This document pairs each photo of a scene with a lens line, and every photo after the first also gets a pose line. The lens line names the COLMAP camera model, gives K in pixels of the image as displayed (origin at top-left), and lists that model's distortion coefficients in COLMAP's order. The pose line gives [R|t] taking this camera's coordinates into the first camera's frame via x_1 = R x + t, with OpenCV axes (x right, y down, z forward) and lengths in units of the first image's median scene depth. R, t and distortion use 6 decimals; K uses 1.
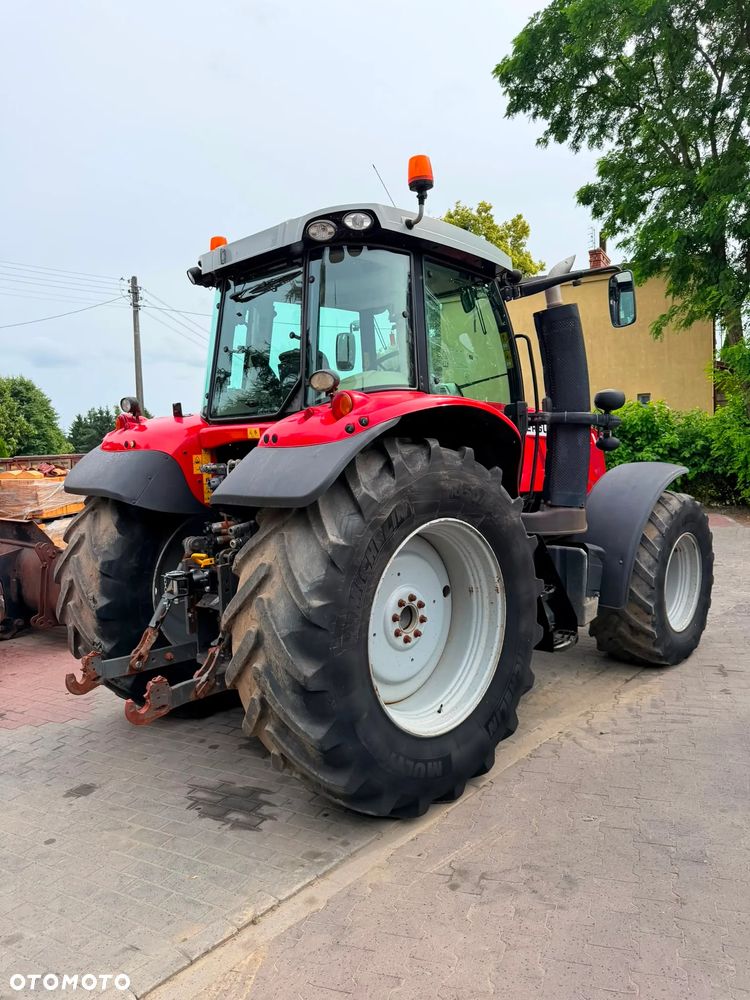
lens RADIAL K [[692.0, 0, 382.5], [0, 692.0, 491.2], [0, 0, 1]] dist [0.077927, -0.091355]
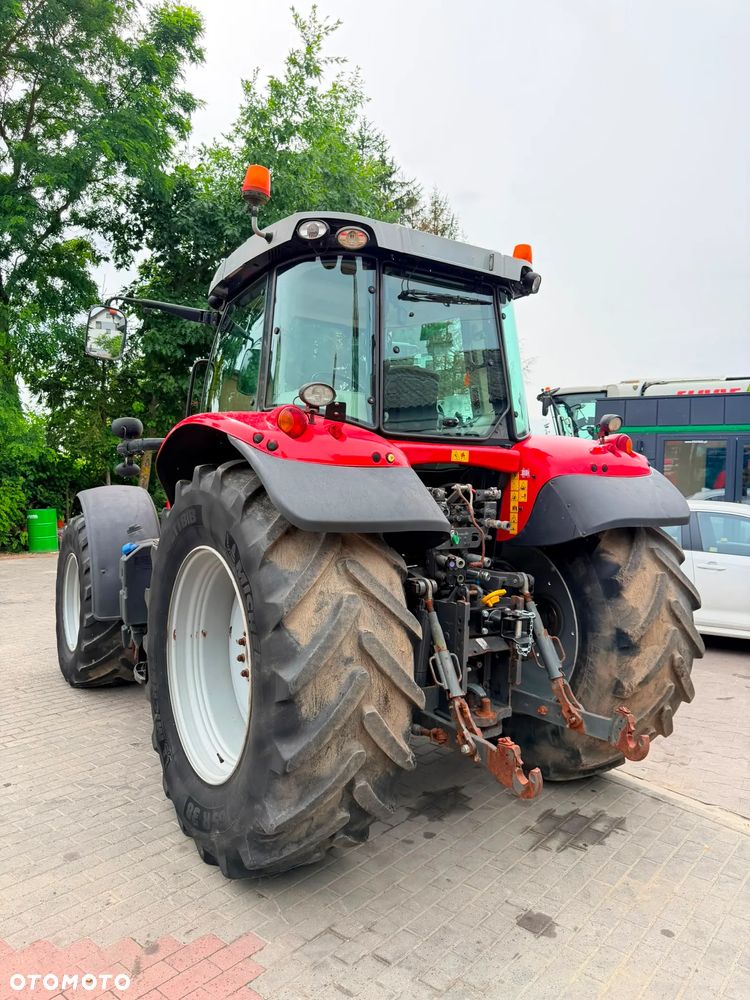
lens RADIAL K [[703.6, 0, 370.7], [0, 703.6, 495.4], [0, 0, 1]] dist [0.075618, -0.103084]
pose [[0.217445, 0.012820, 0.975988, -1.132991], [0.030849, 0.999324, -0.020000, -0.017001], [-0.975585, 0.034457, 0.216902, 0.927129]]
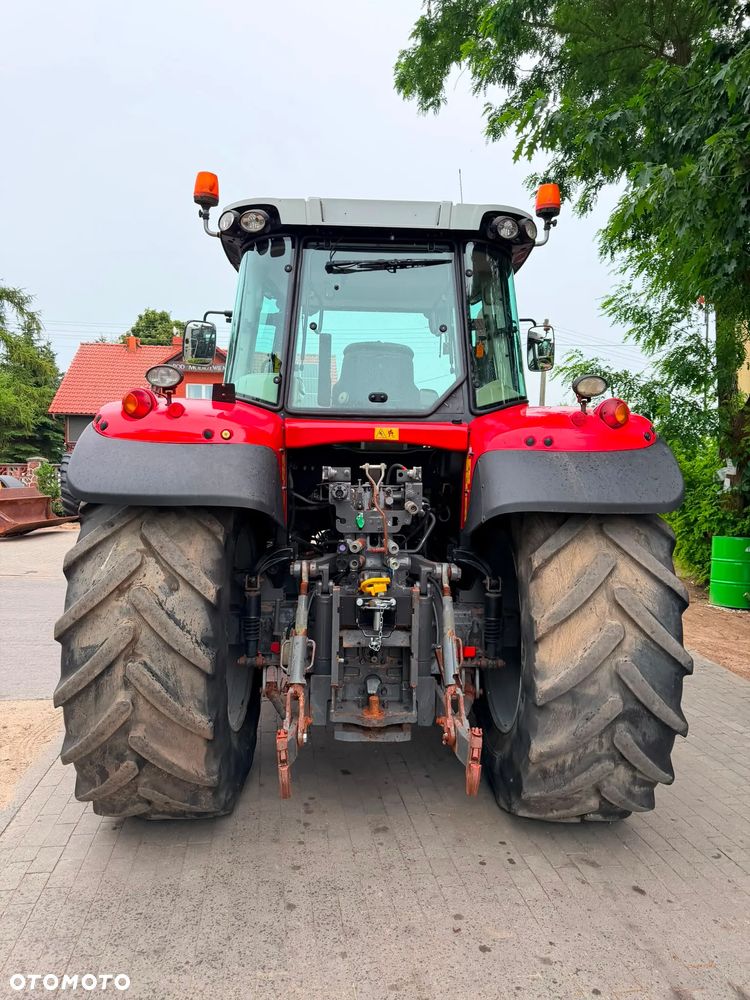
lens RADIAL K [[698.7, 0, 369.3], [0, 698.7, 500.1], [0, 0, 1]] dist [0.068831, -0.071202]
pose [[0.699656, 0.018759, 0.714234, -0.815800], [0.007758, 0.999397, -0.033848, 0.026035], [-0.714438, 0.029223, 0.699088, 0.429325]]
